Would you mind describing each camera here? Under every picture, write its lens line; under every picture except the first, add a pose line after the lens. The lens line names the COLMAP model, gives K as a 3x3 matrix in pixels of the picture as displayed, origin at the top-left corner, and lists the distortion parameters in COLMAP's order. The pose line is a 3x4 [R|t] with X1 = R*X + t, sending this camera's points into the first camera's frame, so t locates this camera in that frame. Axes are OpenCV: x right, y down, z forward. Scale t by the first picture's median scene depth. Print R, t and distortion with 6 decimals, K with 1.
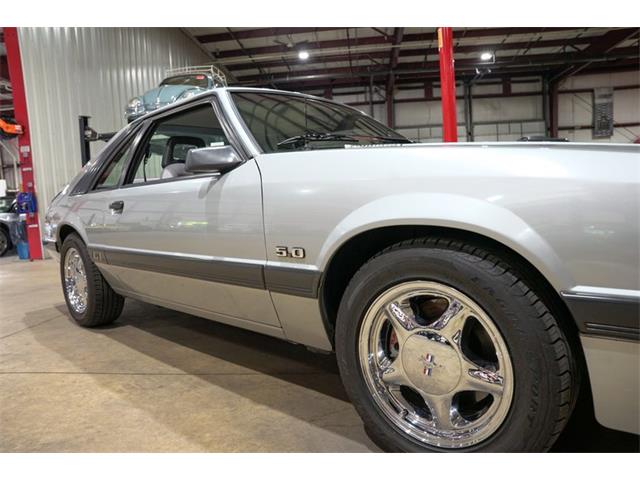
lens RADIAL K [[439.7, 0, 319.2], [0, 439.7, 239.4], [0, 0, 1]] dist [-0.127472, 0.091057]
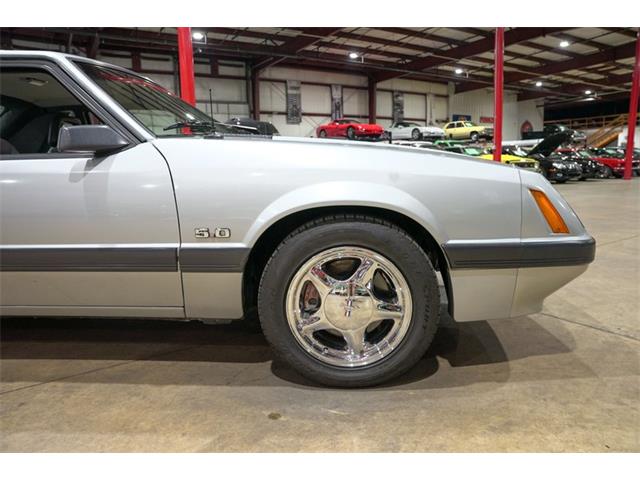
lens RADIAL K [[439.7, 0, 321.7], [0, 439.7, 239.9], [0, 0, 1]] dist [-0.127472, 0.091057]
pose [[0.783551, -0.074723, 0.616818, -0.423136], [0.040223, 0.996760, 0.069653, -0.015148], [-0.620024, -0.029766, 0.784018, -0.011682]]
